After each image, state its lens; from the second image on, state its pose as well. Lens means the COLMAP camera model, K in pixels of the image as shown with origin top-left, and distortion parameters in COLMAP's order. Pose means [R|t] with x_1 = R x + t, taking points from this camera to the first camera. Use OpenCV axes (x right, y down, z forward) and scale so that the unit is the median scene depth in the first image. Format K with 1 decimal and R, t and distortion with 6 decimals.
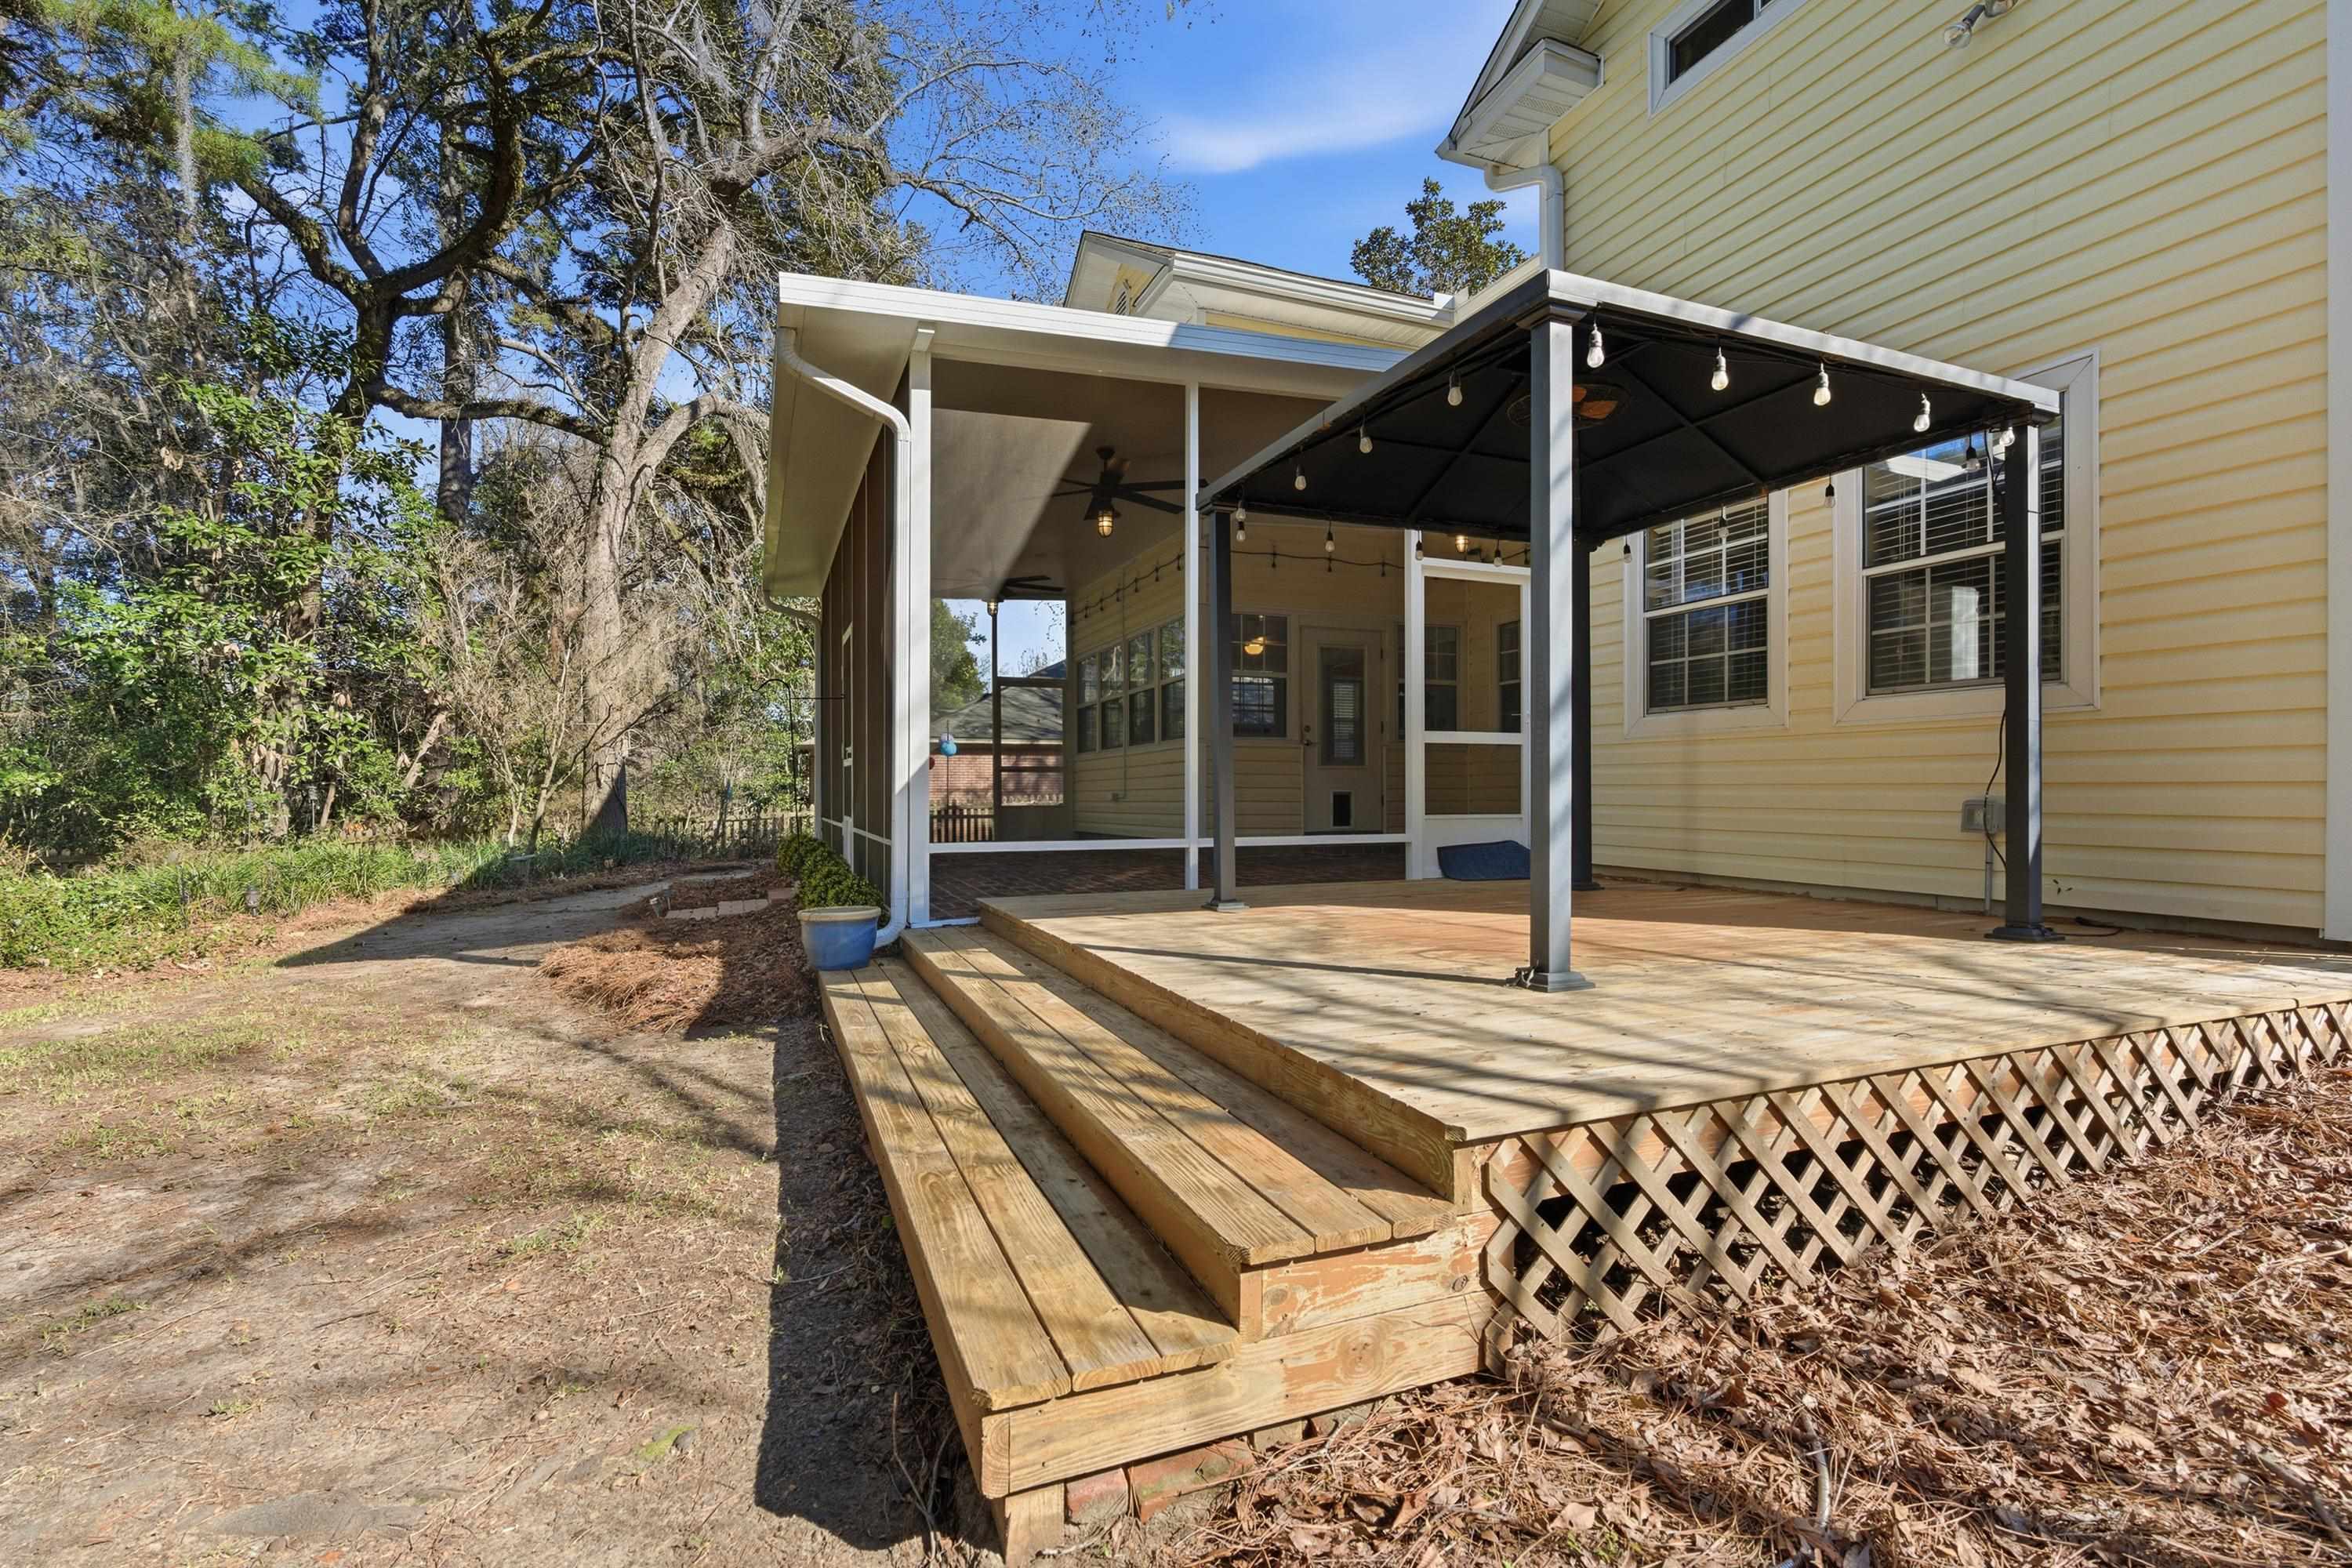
lens RADIAL K [[1064.9, 0, 1179.7], [0, 1064.9, 793.1], [0, 0, 1]] dist [-0.003468, 0.003541]
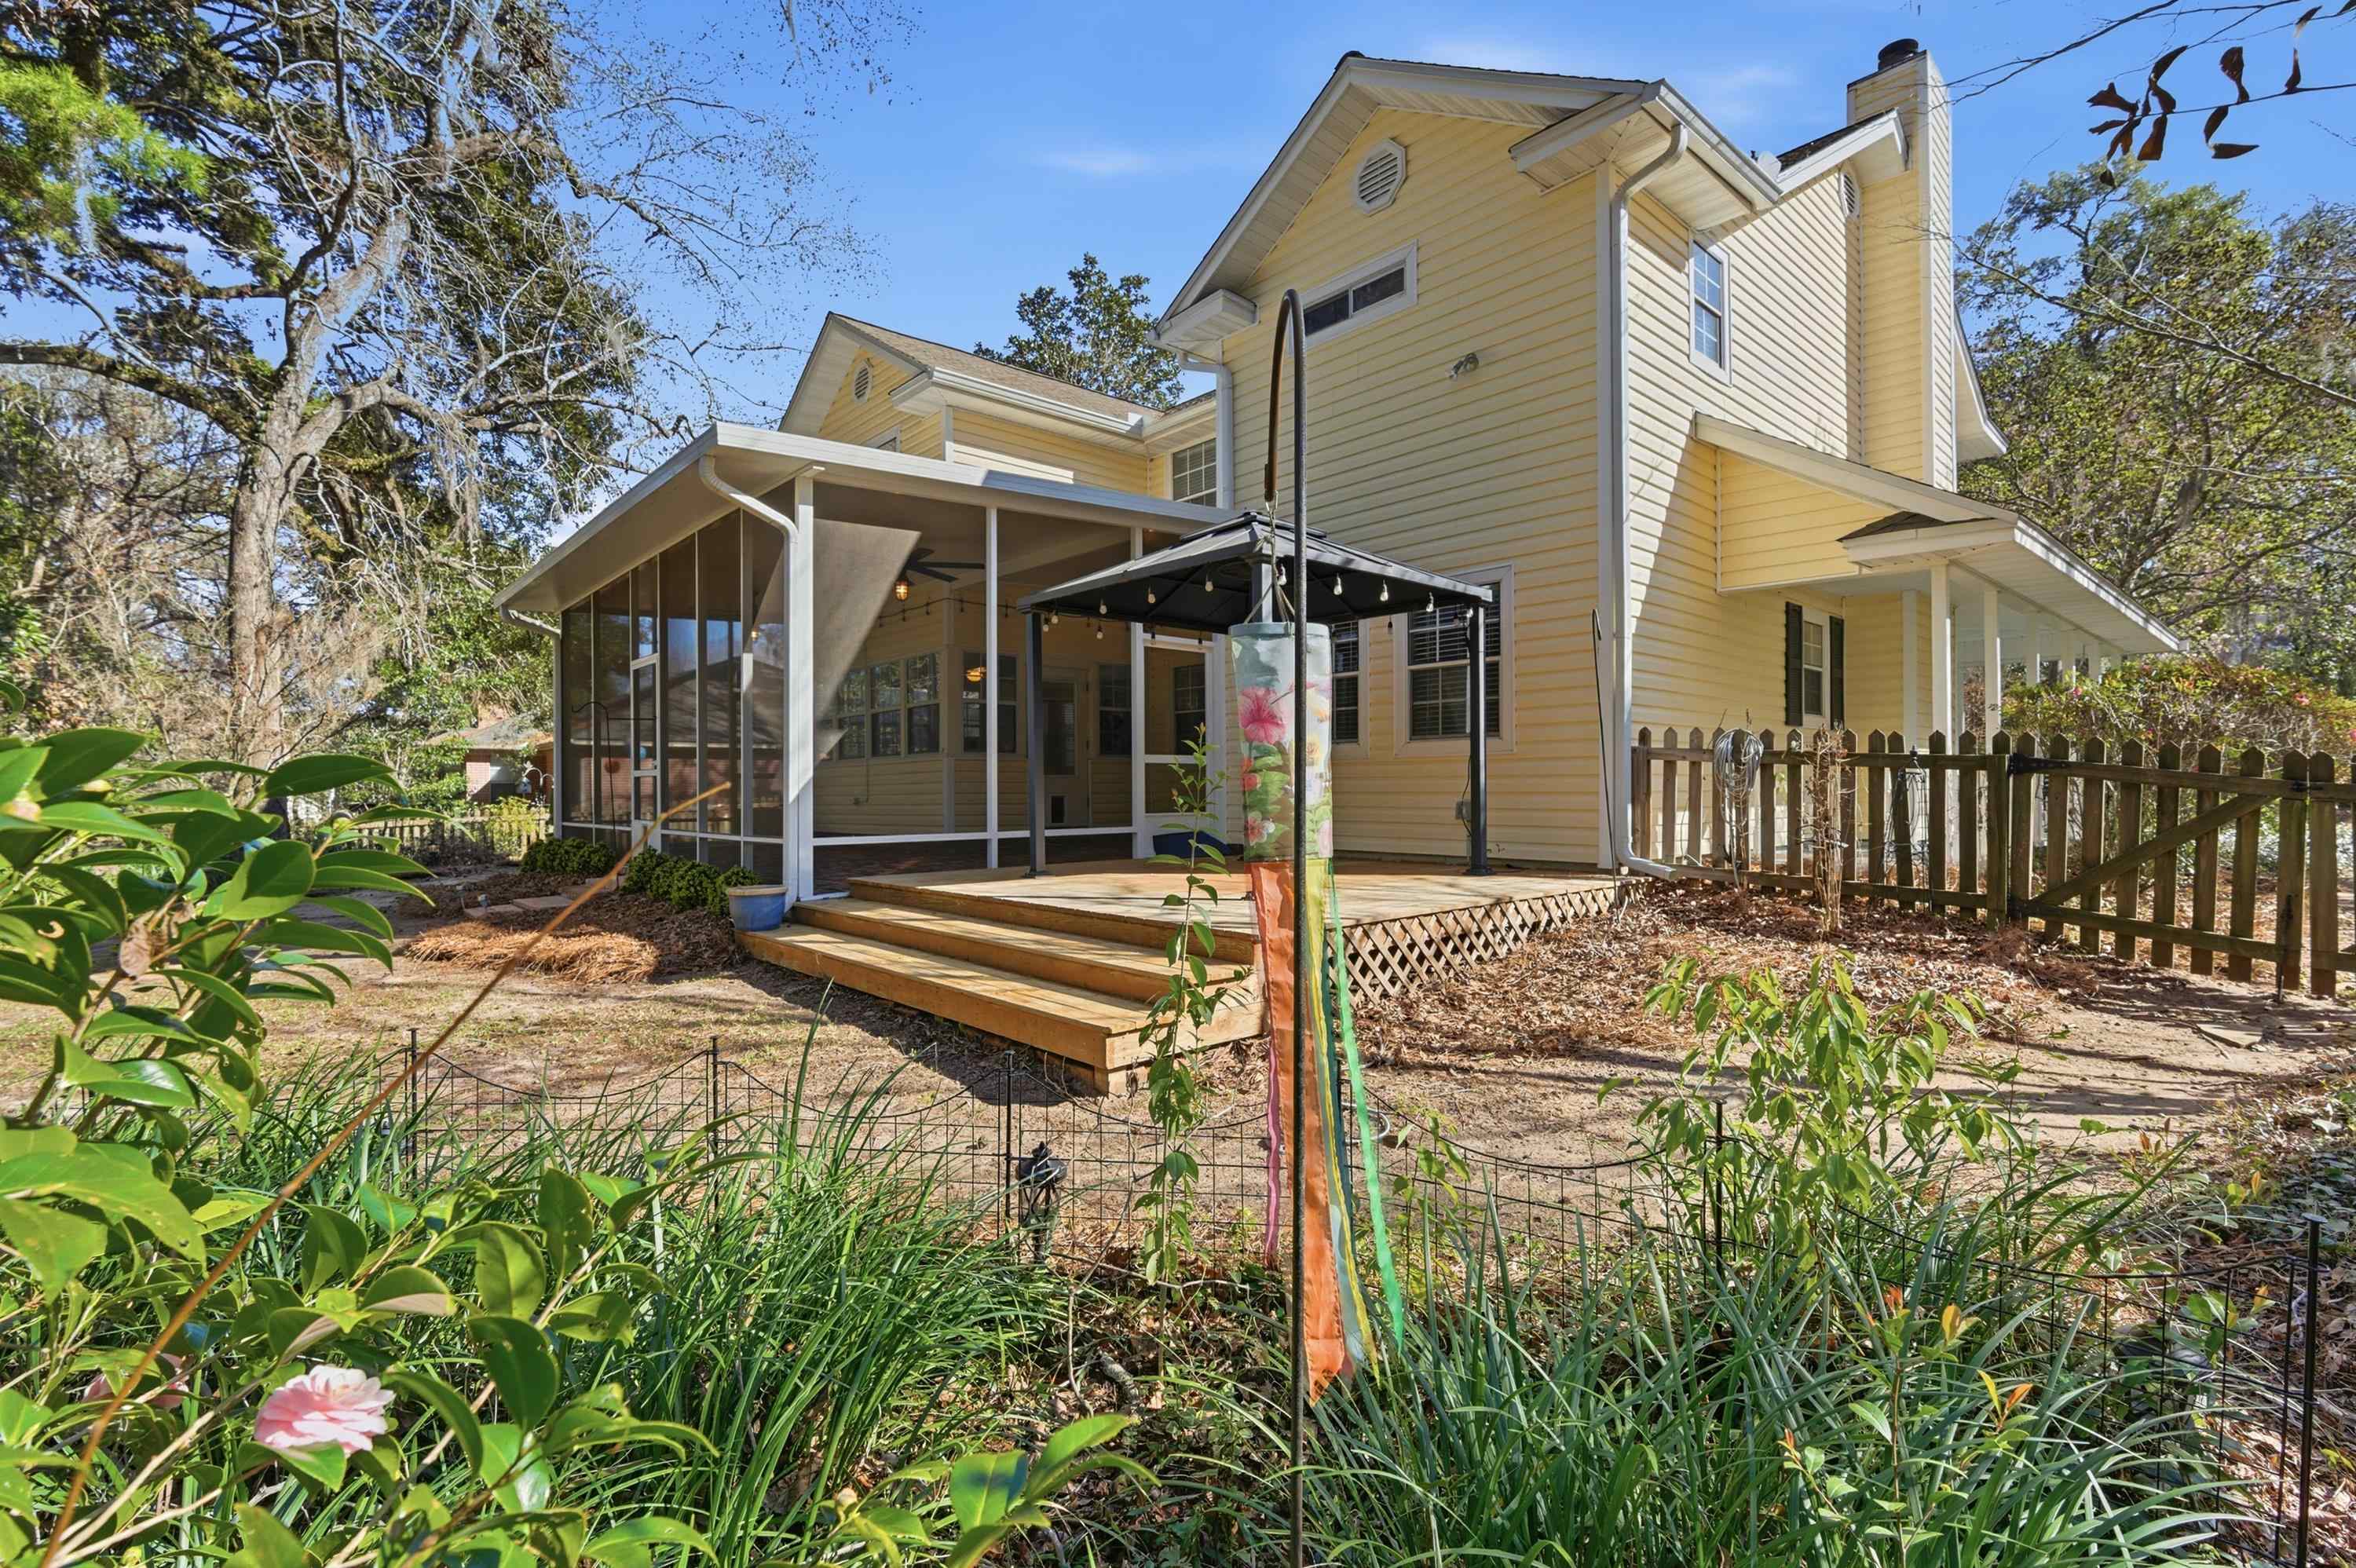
lens RADIAL K [[1066.6, 0, 1192.2], [0, 1066.6, 798.5], [0, 0, 1]] dist [-0.003468, 0.003541]
pose [[0.937719, -0.007349, 0.347318, -0.344402], [0.005470, 0.999965, 0.006390, -0.013855], [-0.347352, -0.004092, 0.937726, -0.601513]]
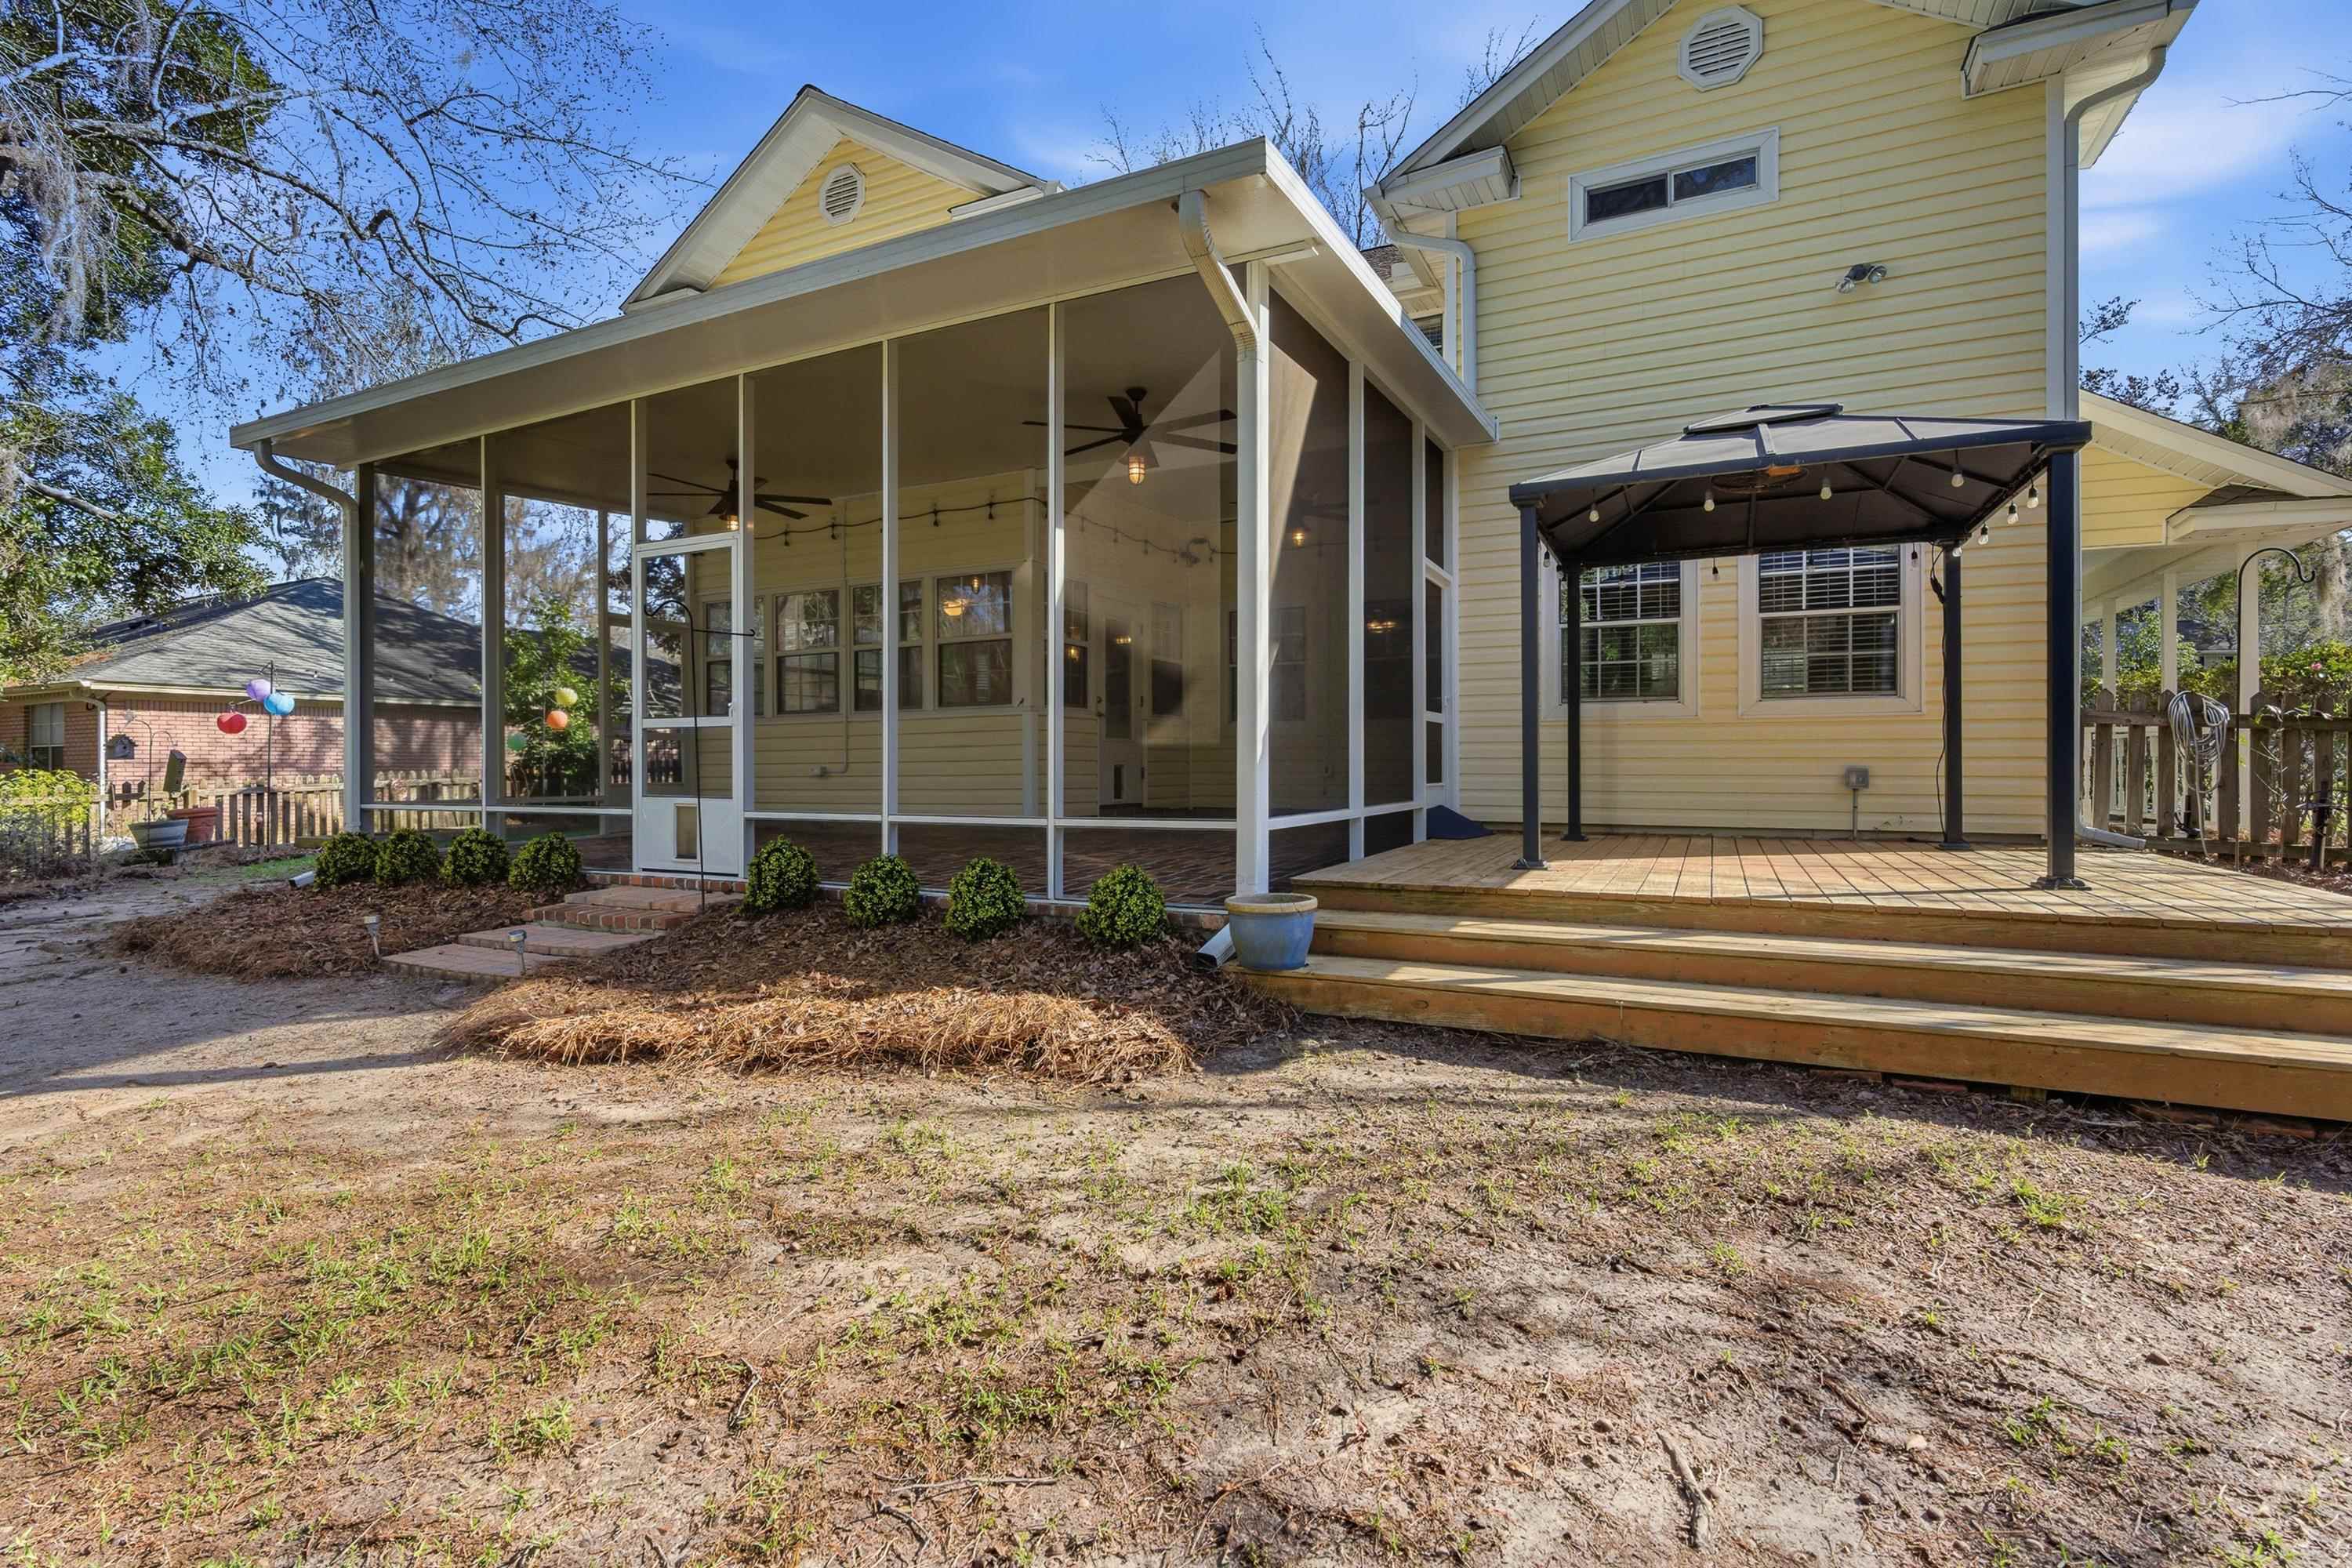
lens RADIAL K [[1064.9, 0, 1187.7], [0, 1064.9, 776.9], [0, 0, 1]] dist [-0.003468, 0.003541]
pose [[0.750288, -0.004095, 0.661099, -1.151911], [0.000017, 0.999981, 0.006175, 0.008237], [-0.661112, -0.004622, 0.750273, 0.487152]]
